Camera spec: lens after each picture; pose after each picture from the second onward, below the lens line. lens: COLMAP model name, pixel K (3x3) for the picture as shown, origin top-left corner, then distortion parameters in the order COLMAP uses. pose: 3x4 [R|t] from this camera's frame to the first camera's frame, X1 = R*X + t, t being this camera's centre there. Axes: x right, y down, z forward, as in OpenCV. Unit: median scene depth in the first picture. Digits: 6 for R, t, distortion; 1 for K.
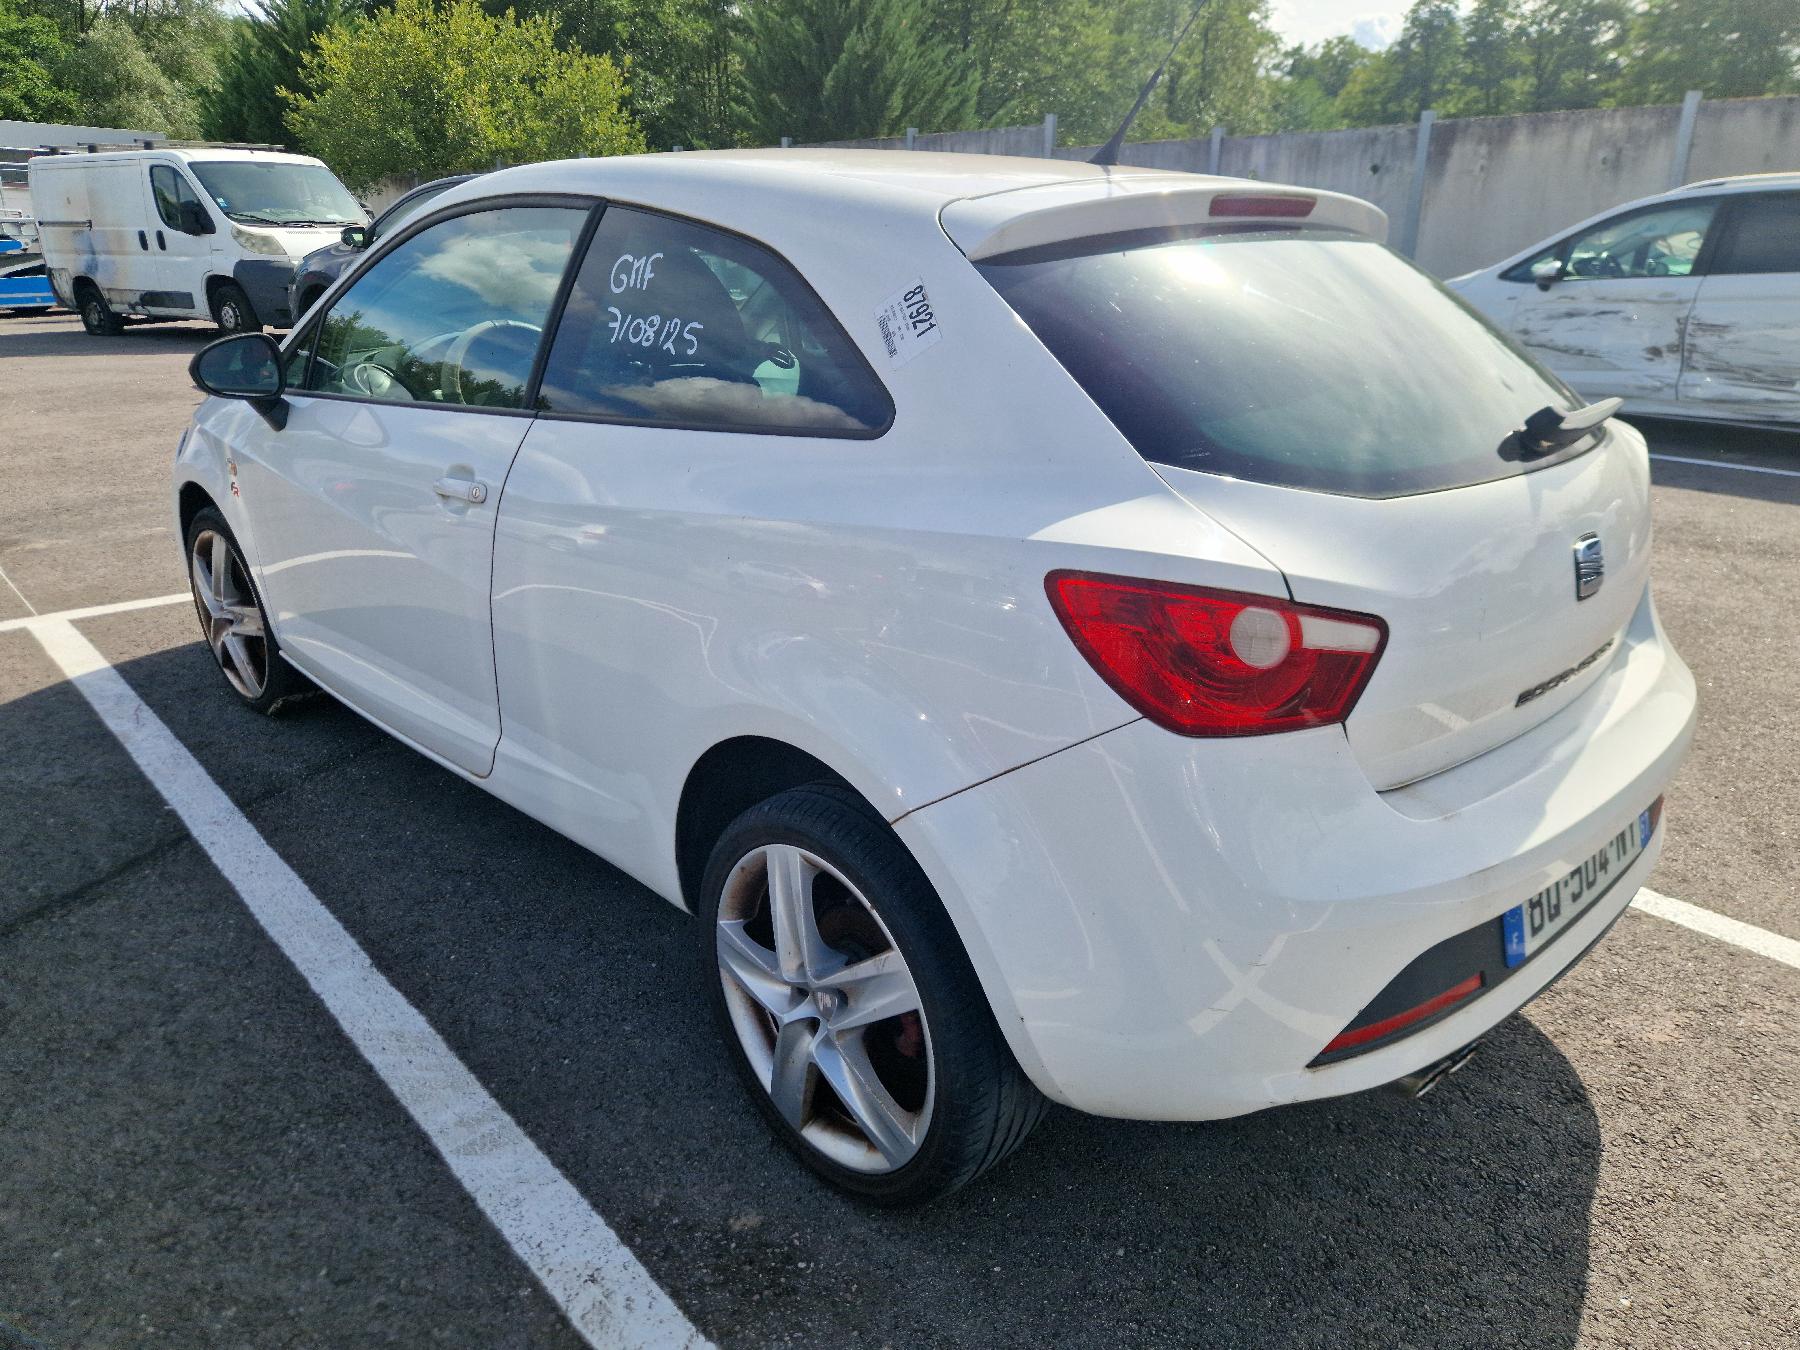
lens RADIAL K [[1222.8, 0, 904.2], [0, 1222.8, 684.7], [0, 0, 1]] dist [0.055104, -0.041924]
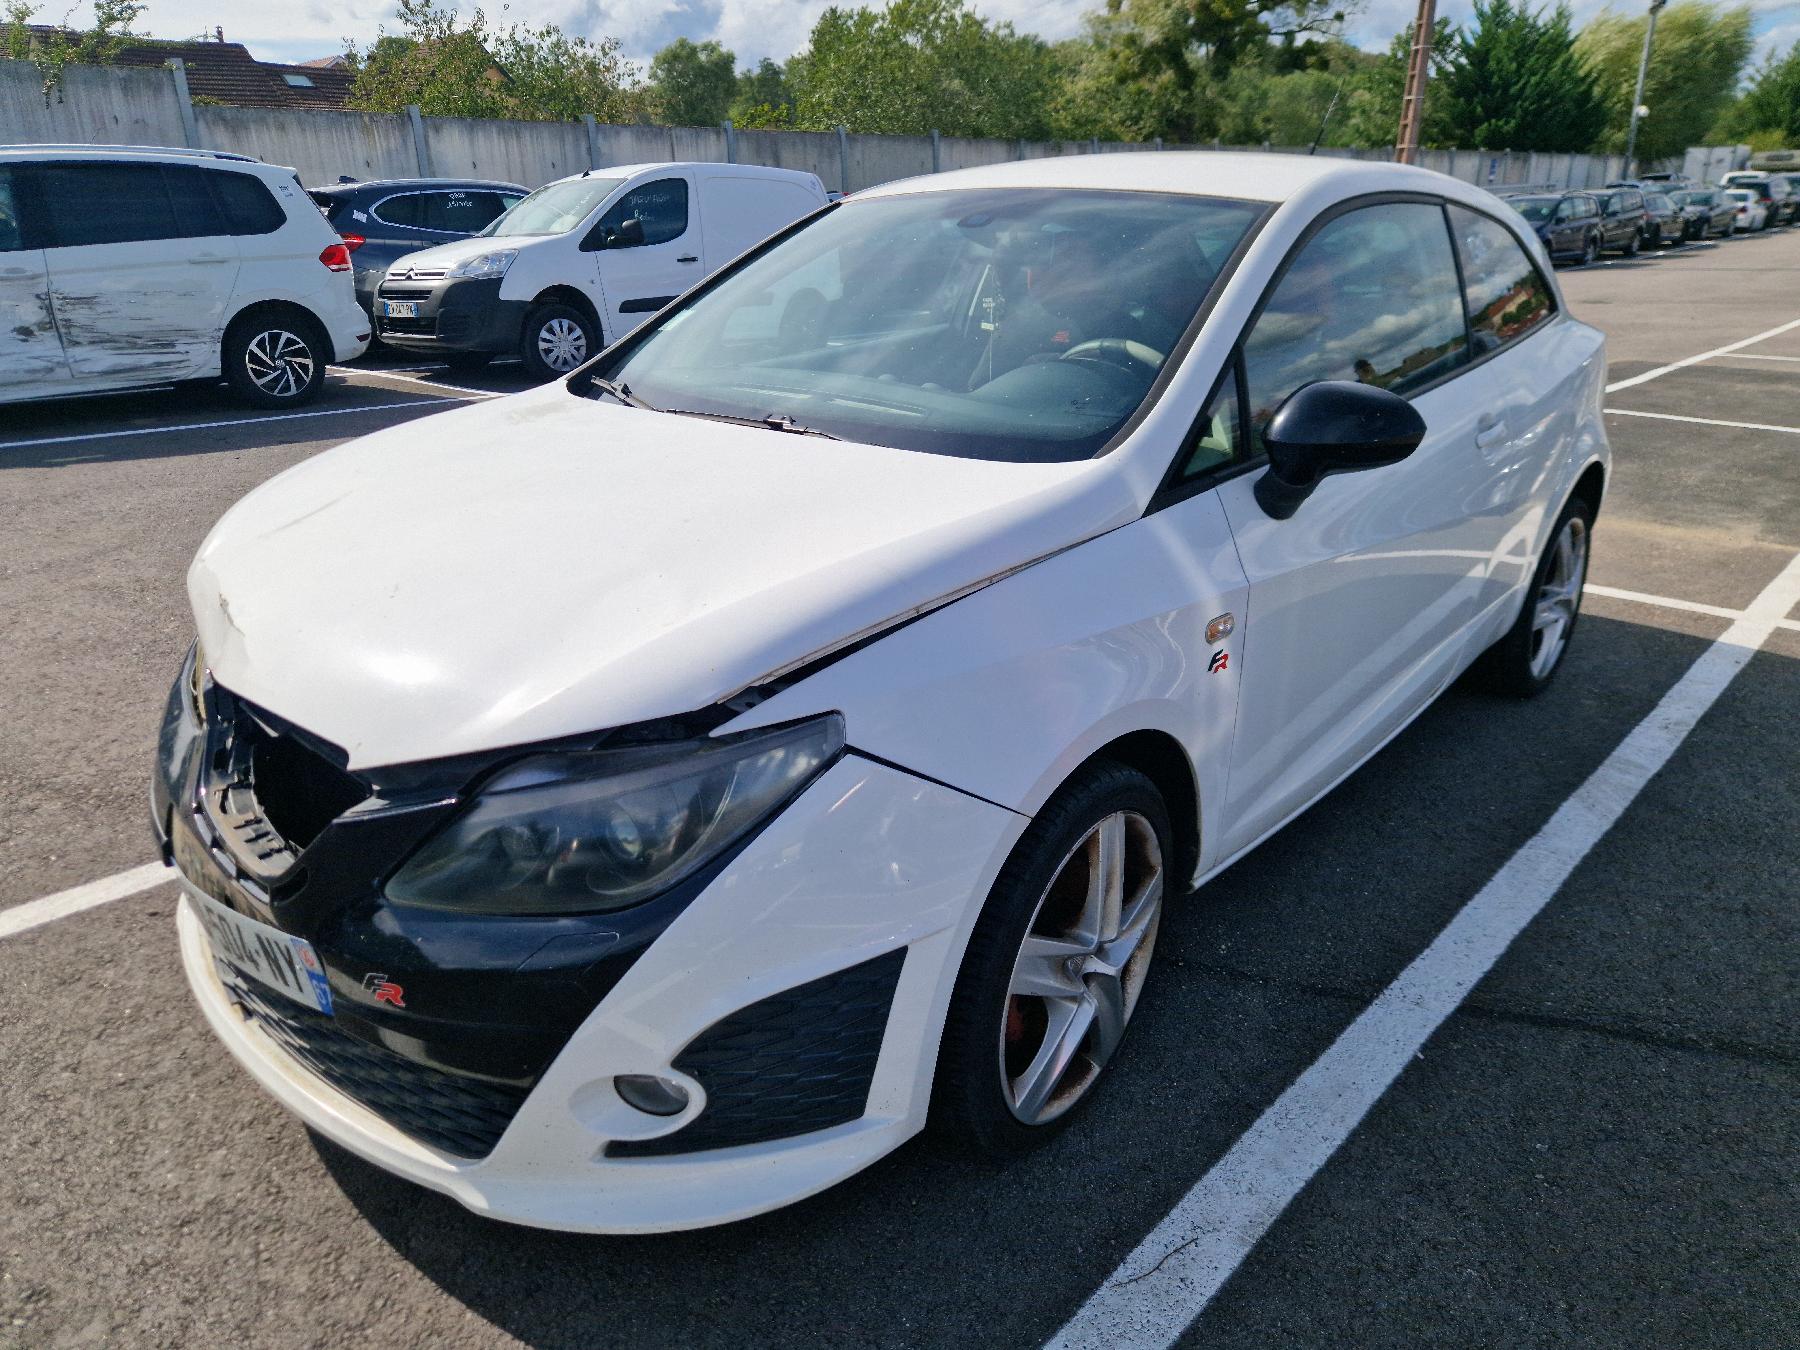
lens RADIAL K [[1222.8, 0, 904.1], [0, 1222.8, 681.4], [0, 0, 1]] dist [0.055104, -0.041924]
pose [[-0.095375, -0.364416, 0.926339, -0.409905], [0.338547, 0.863235, 0.374448, -0.162077], [-0.936103, 0.349322, 0.041040, 0.419748]]
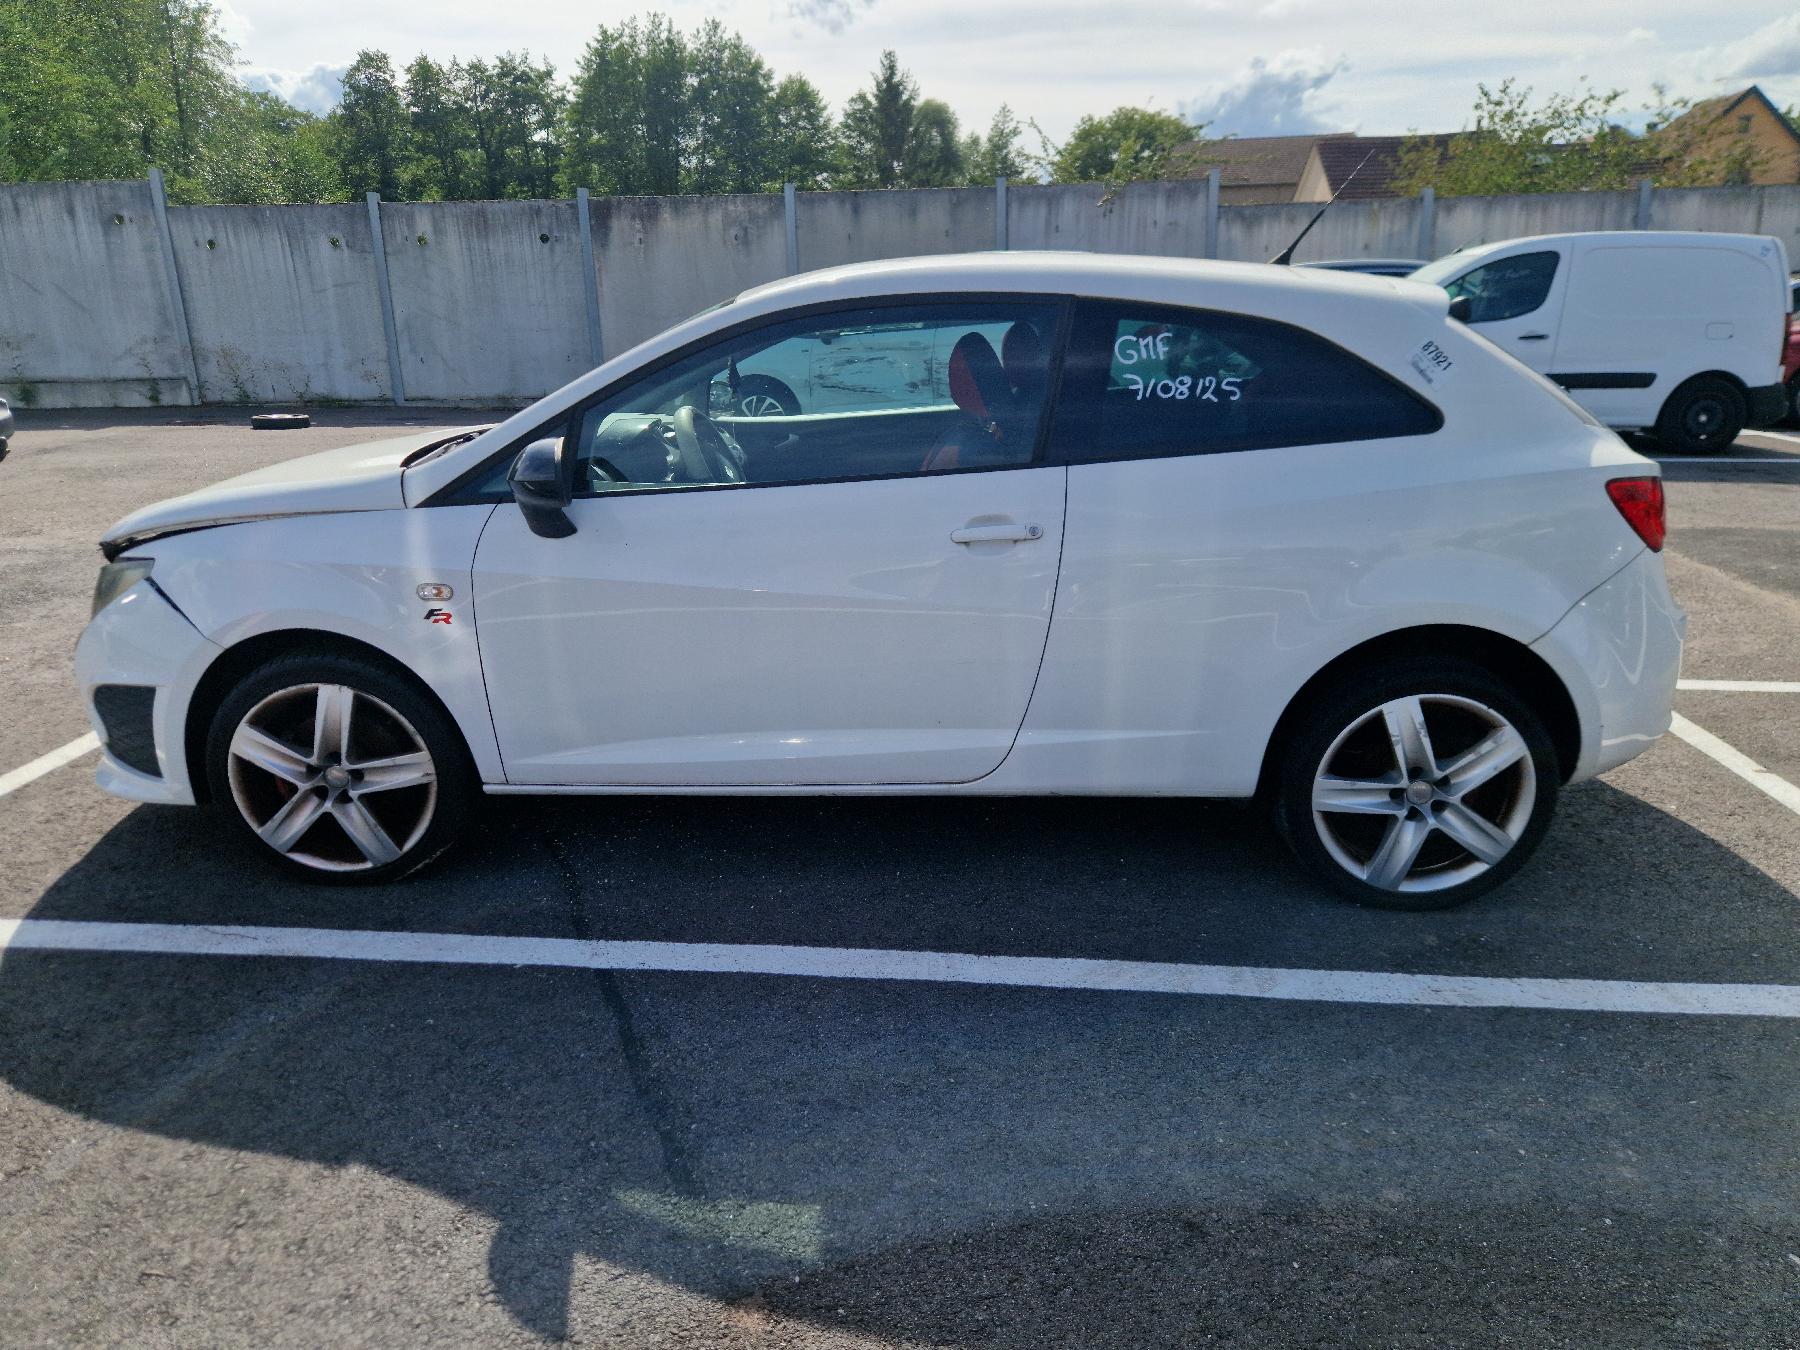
lens RADIAL K [[1222.8, 0, 889.4], [0, 1222.8, 718.8], [0, 0, 1]] dist [0.055104, -0.041924]
pose [[0.731189, -0.240059, 0.638541, -0.331191], [0.251924, 0.964893, 0.074275, -0.026470], [-0.633954, 0.106555, 0.765995, 0.043645]]
